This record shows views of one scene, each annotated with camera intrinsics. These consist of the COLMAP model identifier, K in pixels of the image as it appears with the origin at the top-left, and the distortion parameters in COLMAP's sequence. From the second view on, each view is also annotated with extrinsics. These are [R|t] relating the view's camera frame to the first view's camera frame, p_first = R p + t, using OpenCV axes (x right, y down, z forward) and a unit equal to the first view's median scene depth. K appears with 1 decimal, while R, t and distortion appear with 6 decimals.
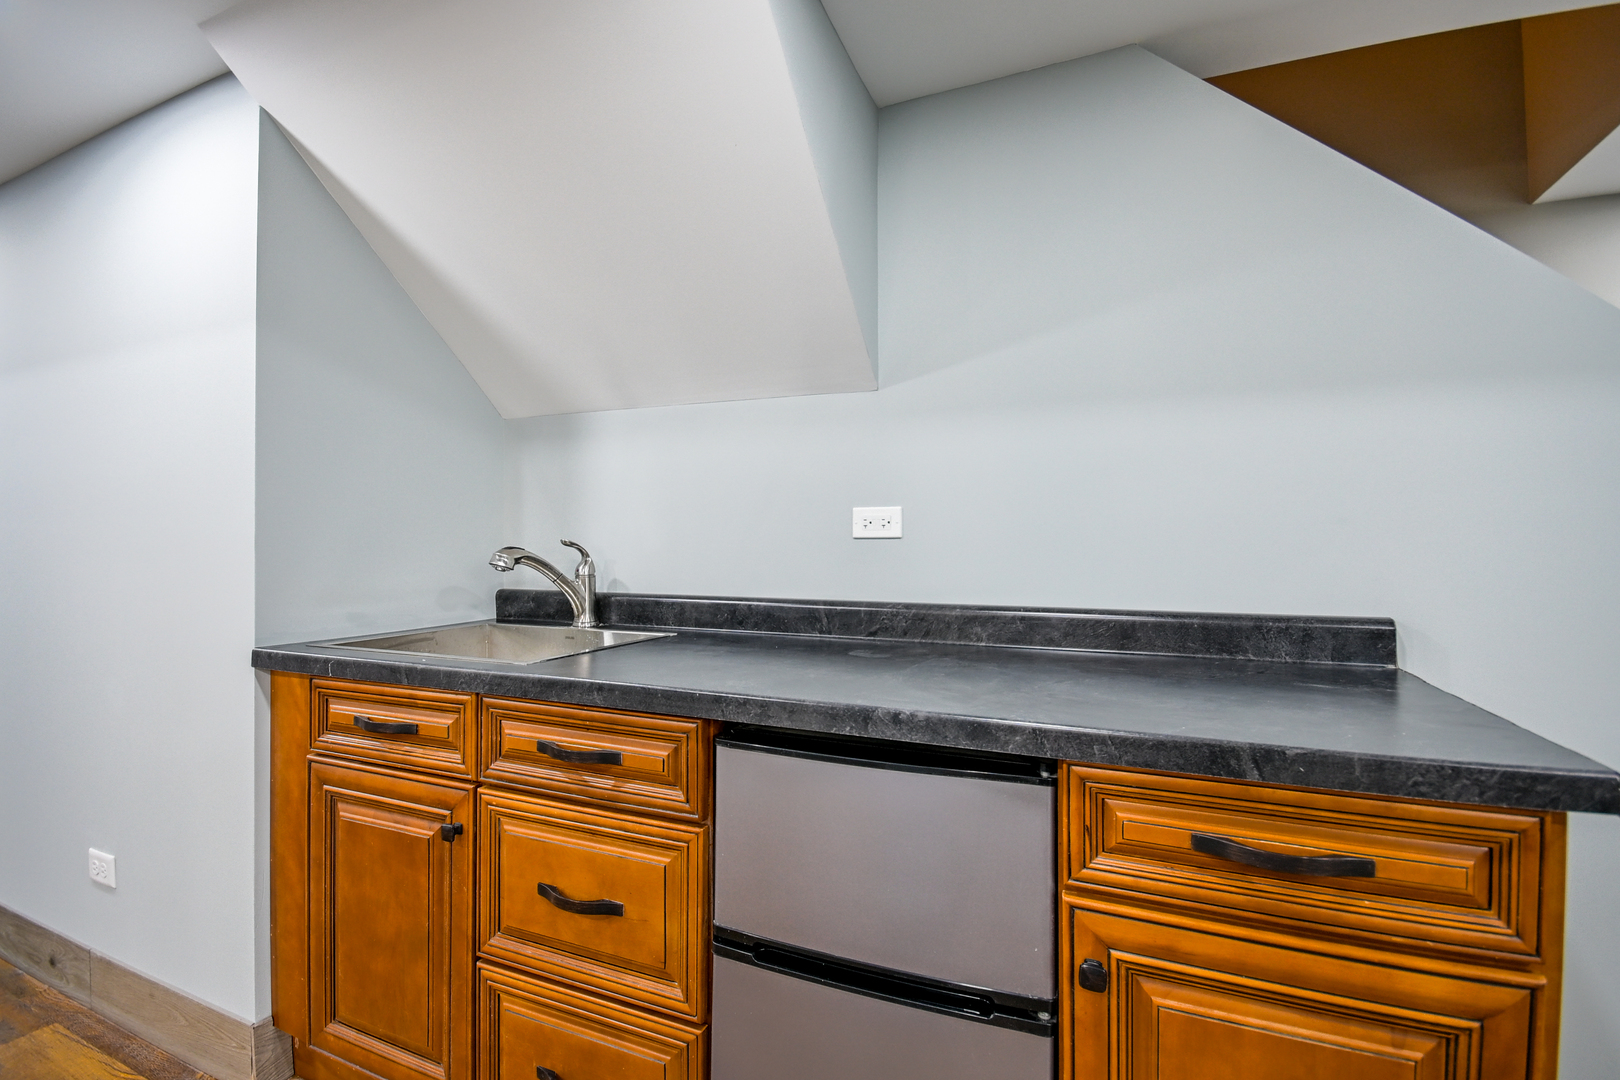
lens RADIAL K [[715.0, 0, 829.2], [0, 715.0, 532.1], [0, 0, 1]] dist [0.001535, -0.008501]
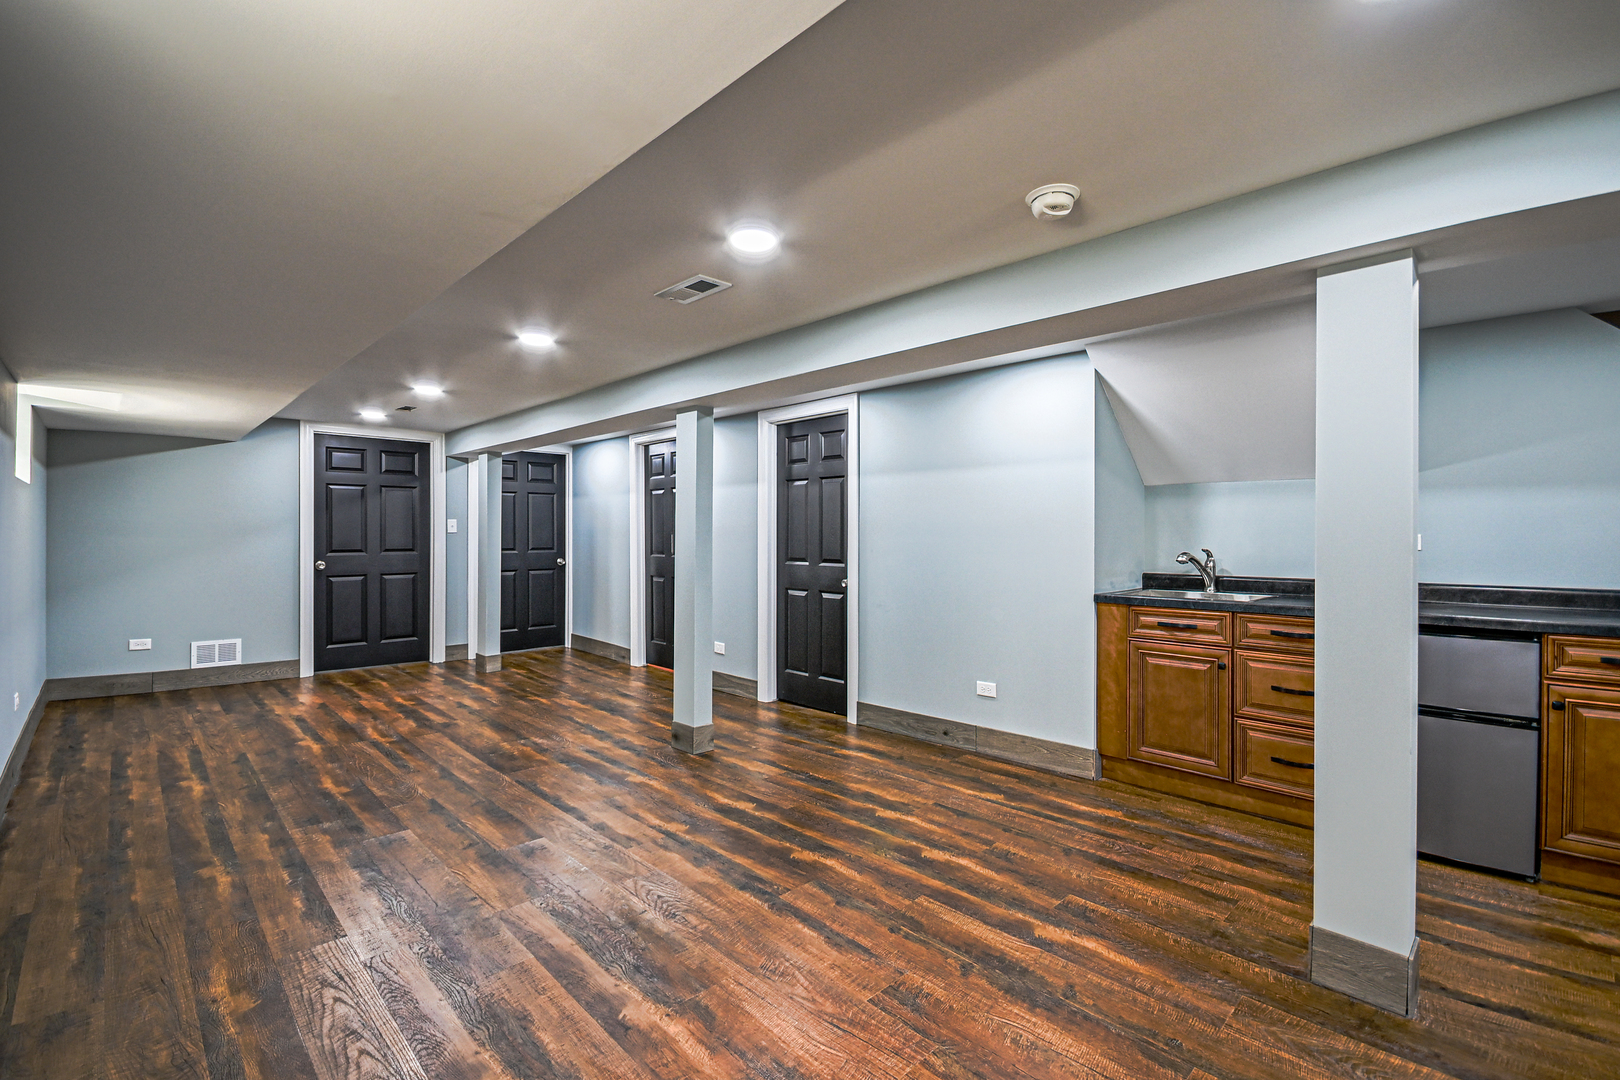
lens RADIAL K [[709.6, 0, 822.6], [0, 709.6, 536.3], [0, 0, 1]] dist [0.012732, -0.016150]
pose [[0.929204, 0.002150, -0.369561, -0.916409], [0.003465, 0.999888, 0.014529, -0.084288], [0.369551, -0.014781, 0.929093, -1.872777]]
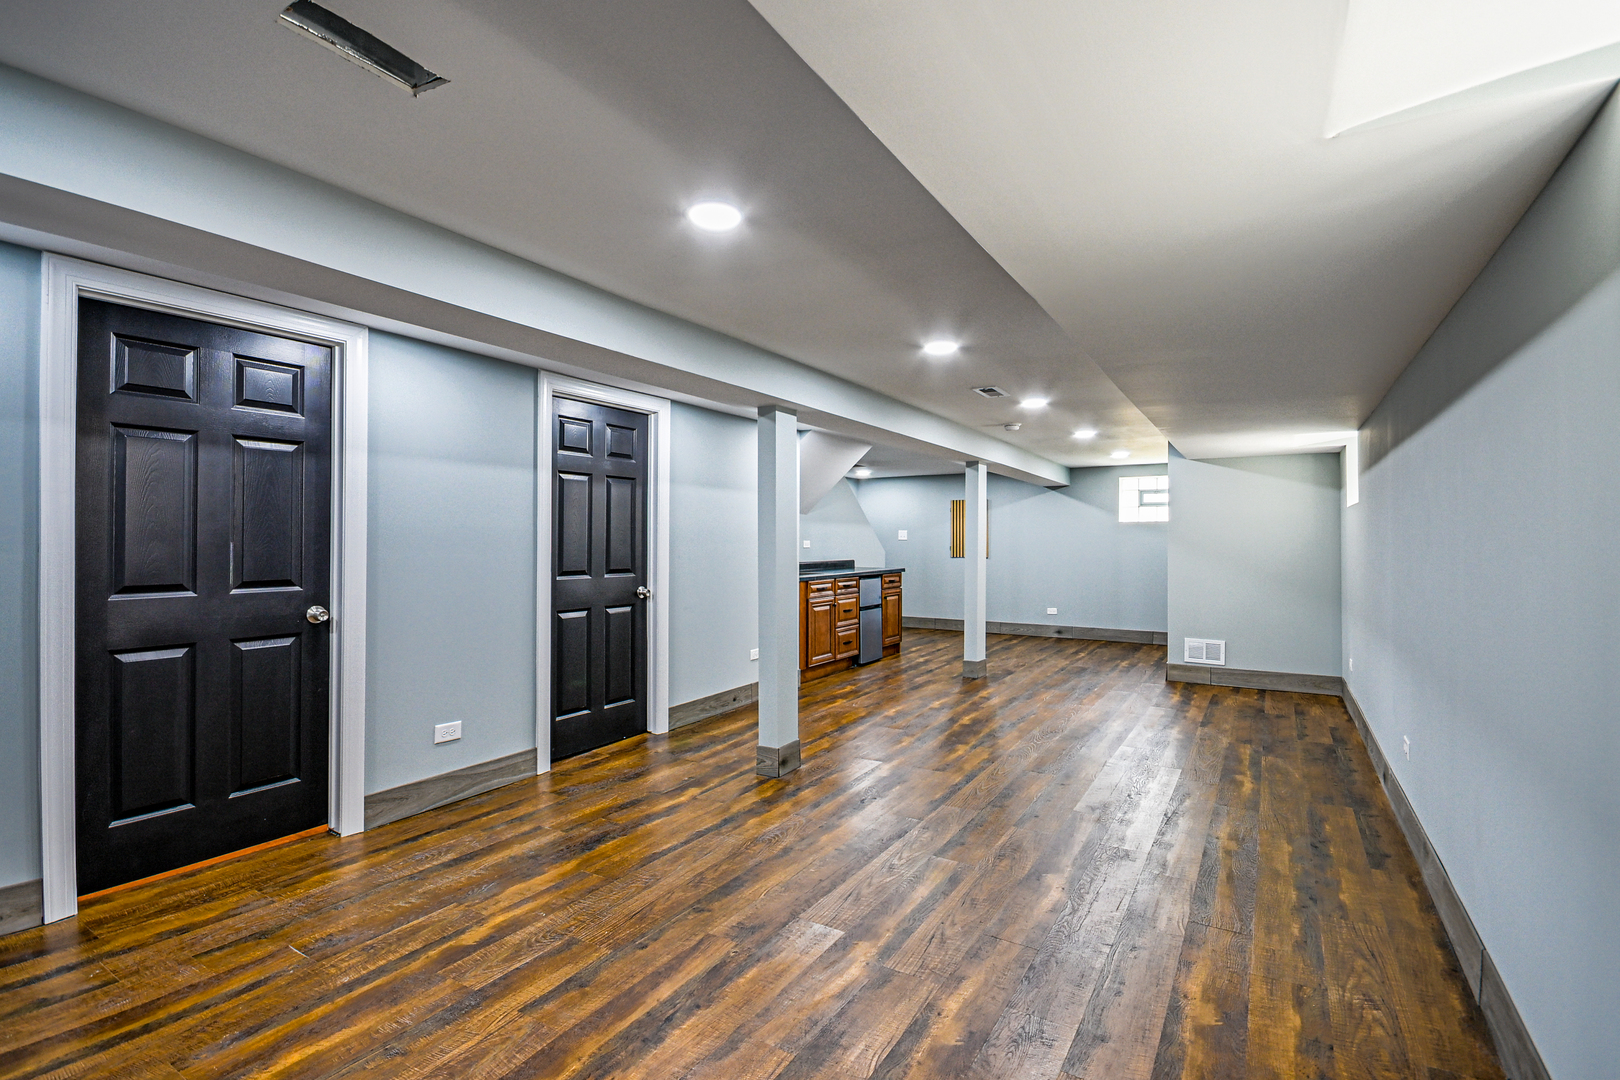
lens RADIAL K [[728.9, 0, 817.9], [0, 728.9, 540.0], [0, 0, 1]] dist [0.012163, -0.015788]
pose [[0.142887, 0.001125, 0.989738, -5.861624], [-0.018314, 0.999831, 0.001508, -0.066067], [-0.989570, -0.018341, 0.142883, 0.363168]]
